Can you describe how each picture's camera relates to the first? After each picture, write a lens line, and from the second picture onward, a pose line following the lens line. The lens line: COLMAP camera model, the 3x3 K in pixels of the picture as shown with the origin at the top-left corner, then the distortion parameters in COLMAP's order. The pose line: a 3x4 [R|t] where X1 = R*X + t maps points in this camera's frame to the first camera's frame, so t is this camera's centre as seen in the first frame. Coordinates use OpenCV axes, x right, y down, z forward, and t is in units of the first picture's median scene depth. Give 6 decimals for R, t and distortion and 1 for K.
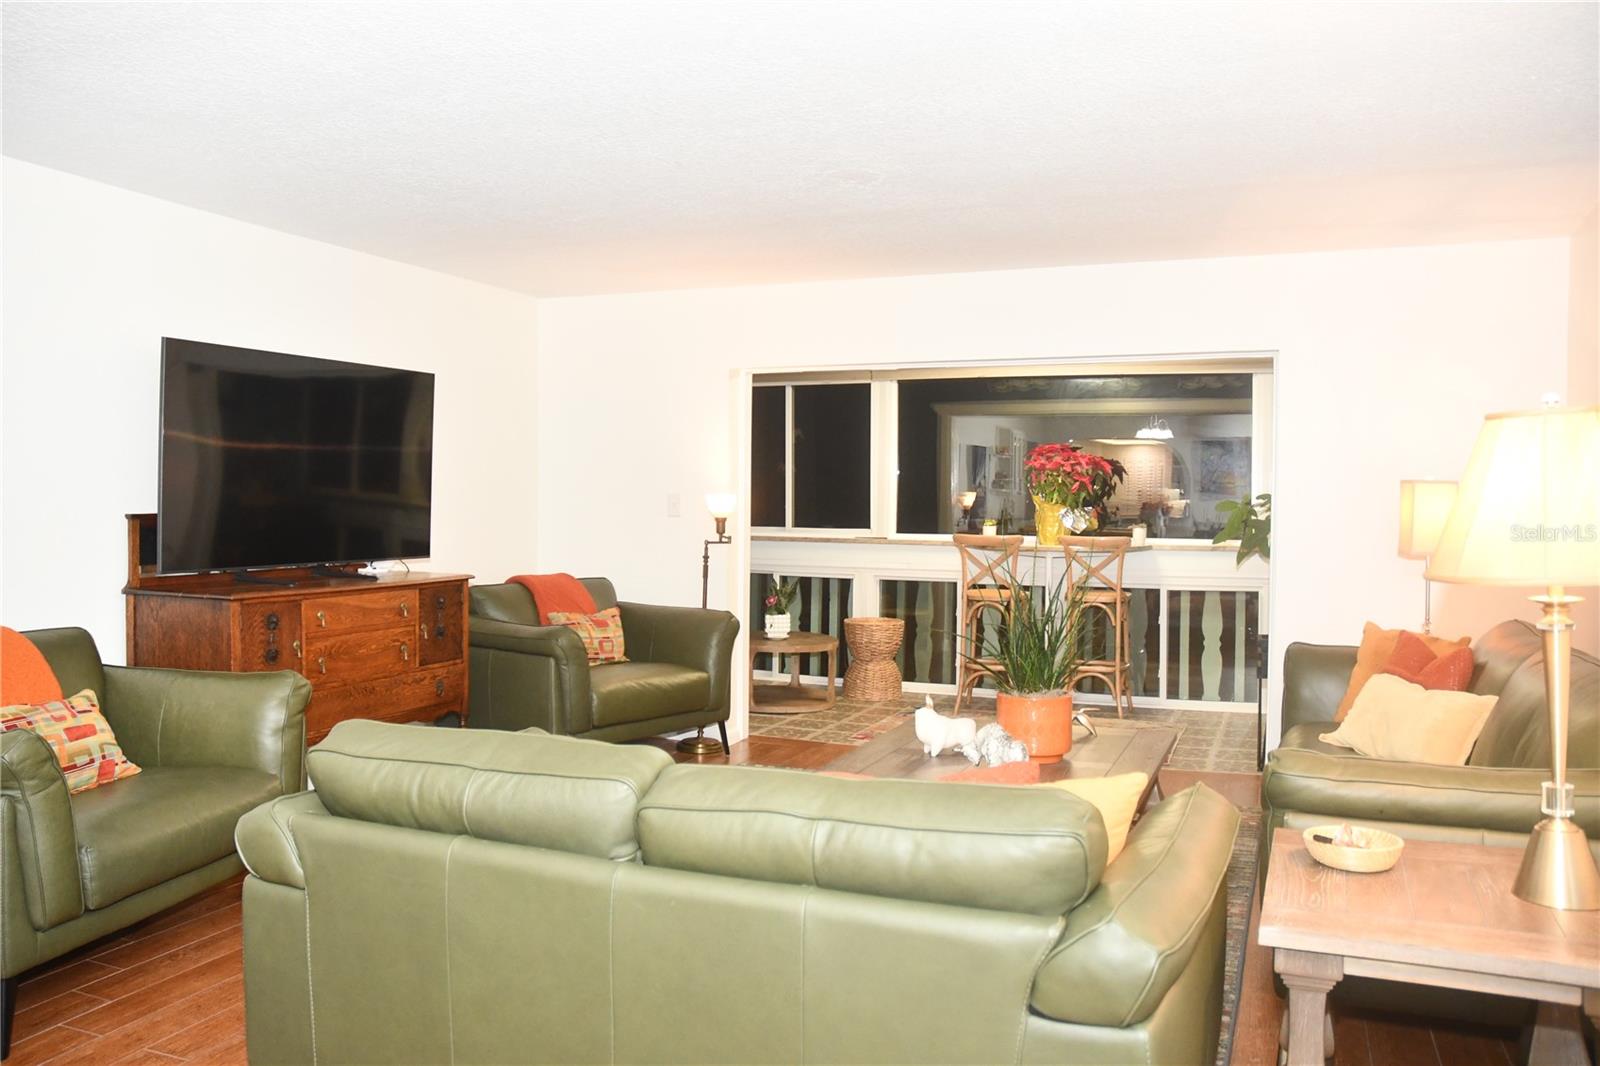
lens RADIAL K [[1230.4, 0, 792.4], [0, 1230.4, 494.7], [0, 0, 1]] dist [-0.162463, 0.099228]
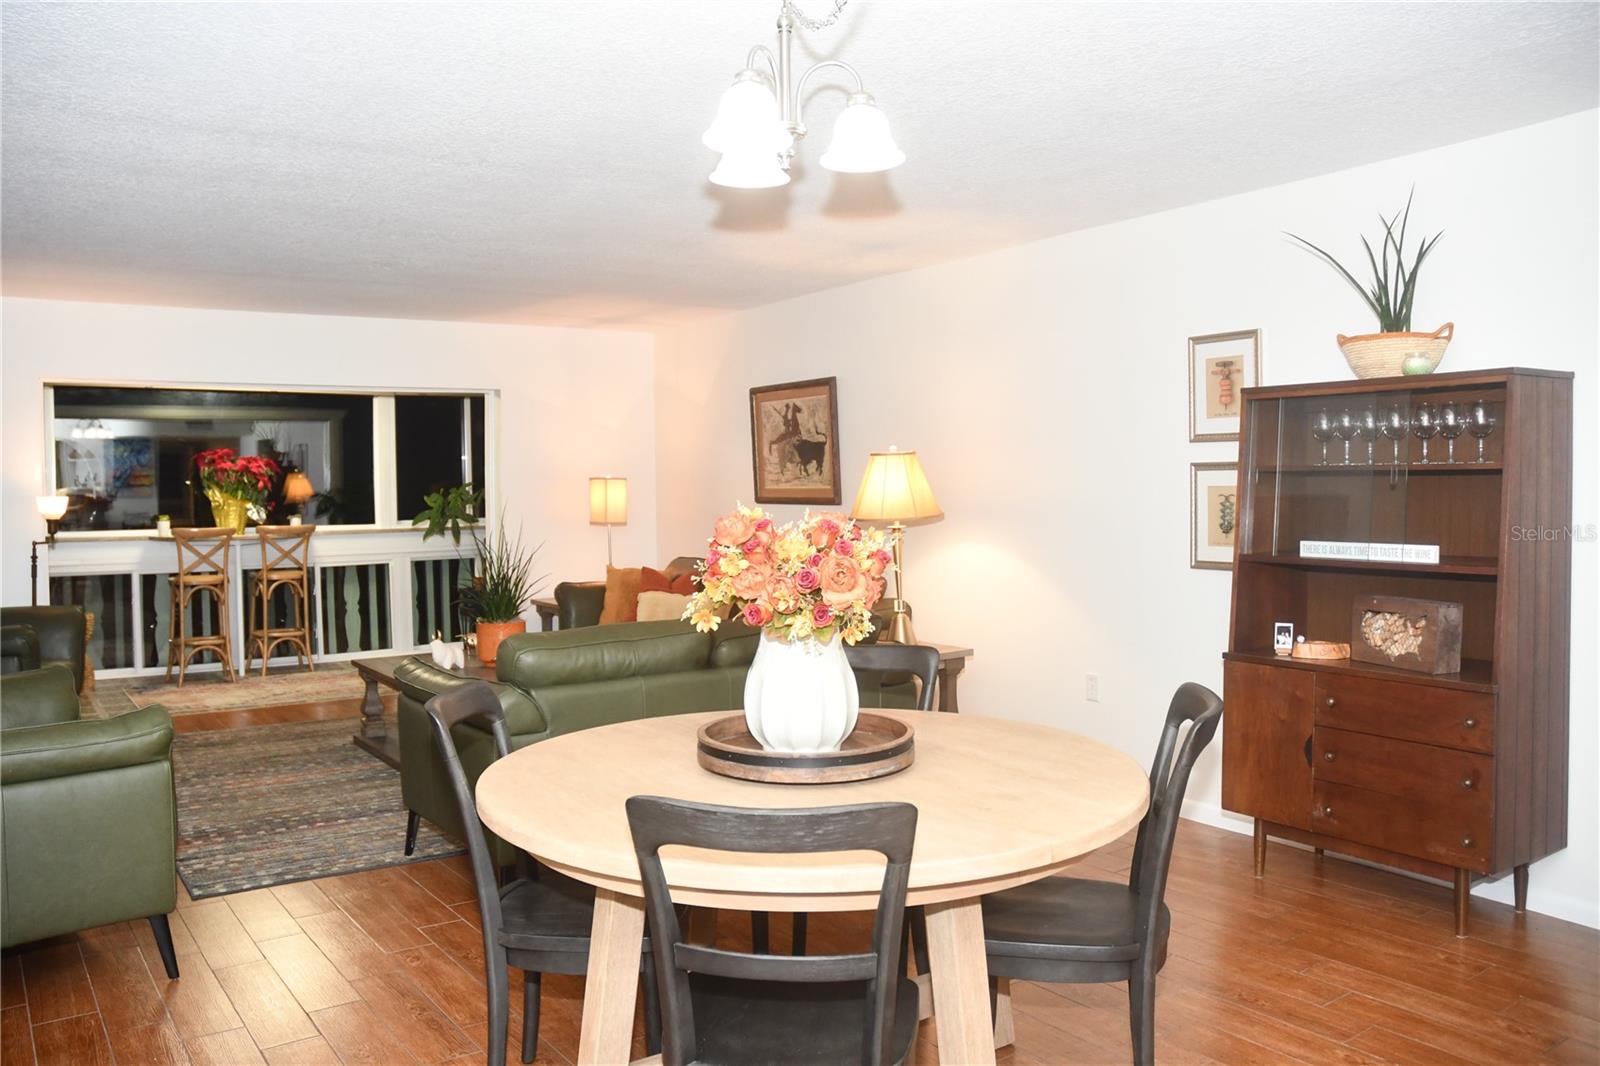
lens RADIAL K [[1237.0, 0, 776.5], [0, 1237.0, 535.5], [0, 0, 1]] dist [-0.167943, 0.151843]
pose [[0.545525, -0.046076, 0.836827, -0.616294], [0.012069, 0.998816, 0.047128, -0.008524], [-0.838008, -0.015610, 0.545435, -0.089894]]
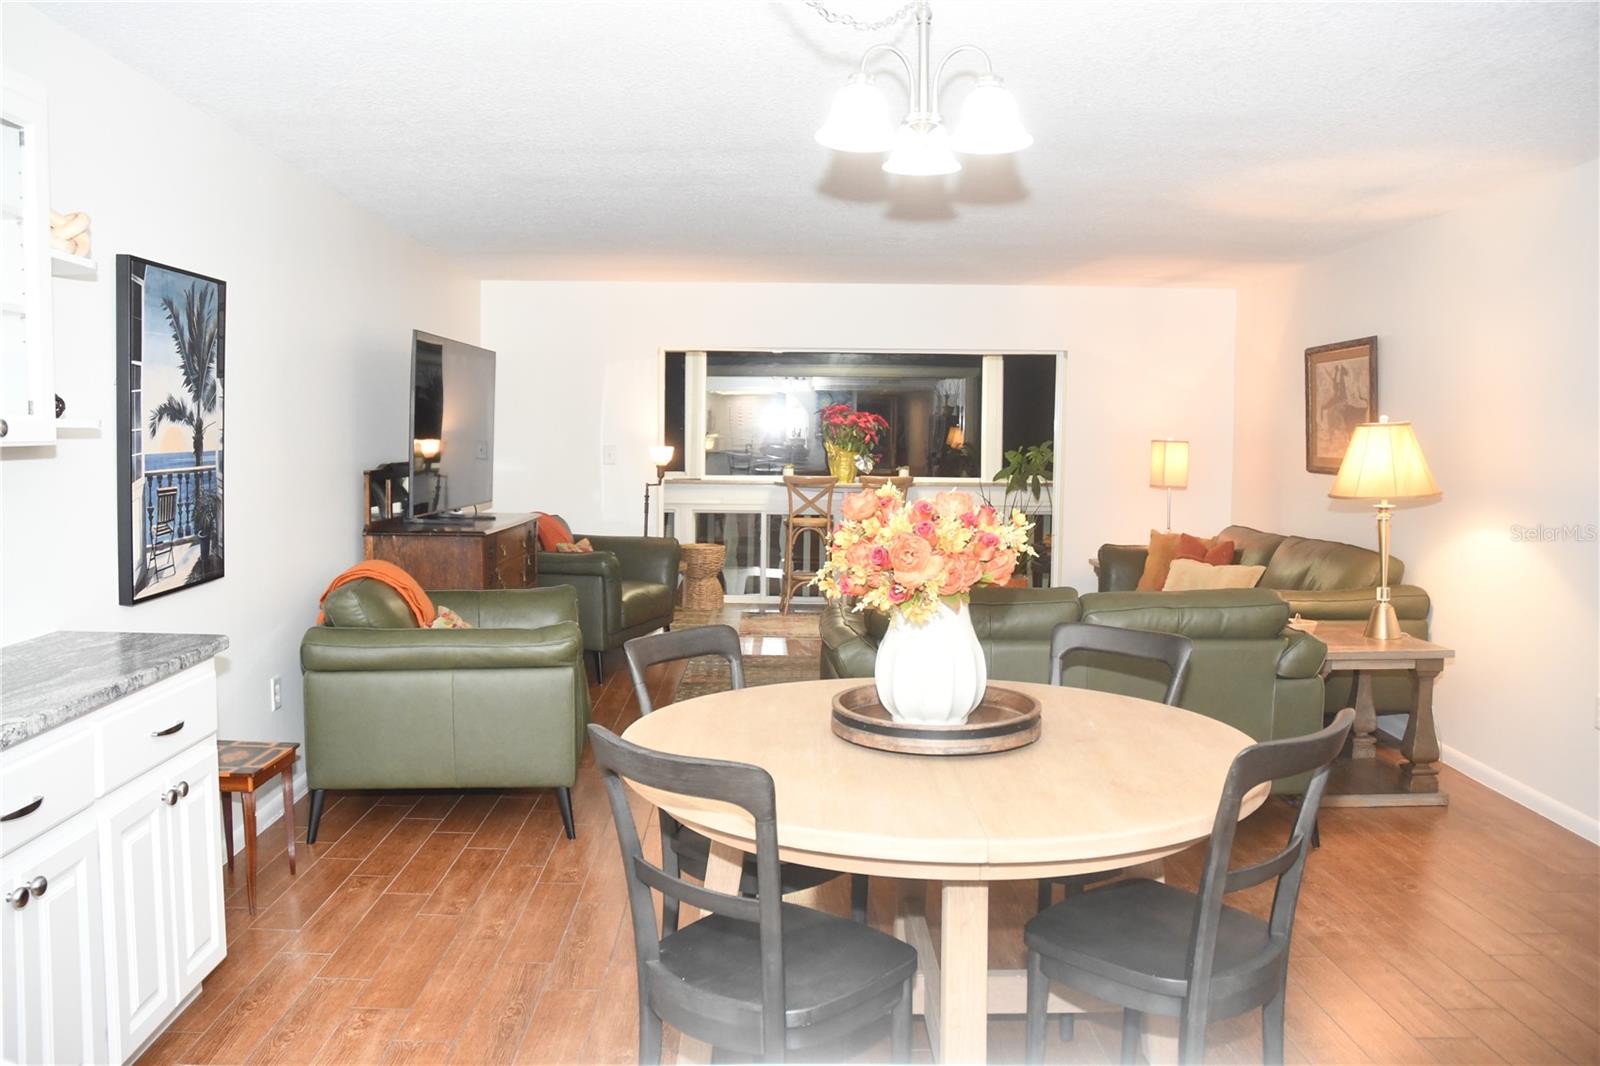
lens RADIAL K [[1245.3, 0, 785.0], [0, 1245.3, 532.2], [0, 0, 1]] dist [-0.168612, 0.151505]
pose [[0.920345, -0.029326, 0.390007, -0.475351], [-0.002379, 0.996747, 0.080564, -0.017368], [-0.391101, -0.075075, 0.917281, -0.251700]]
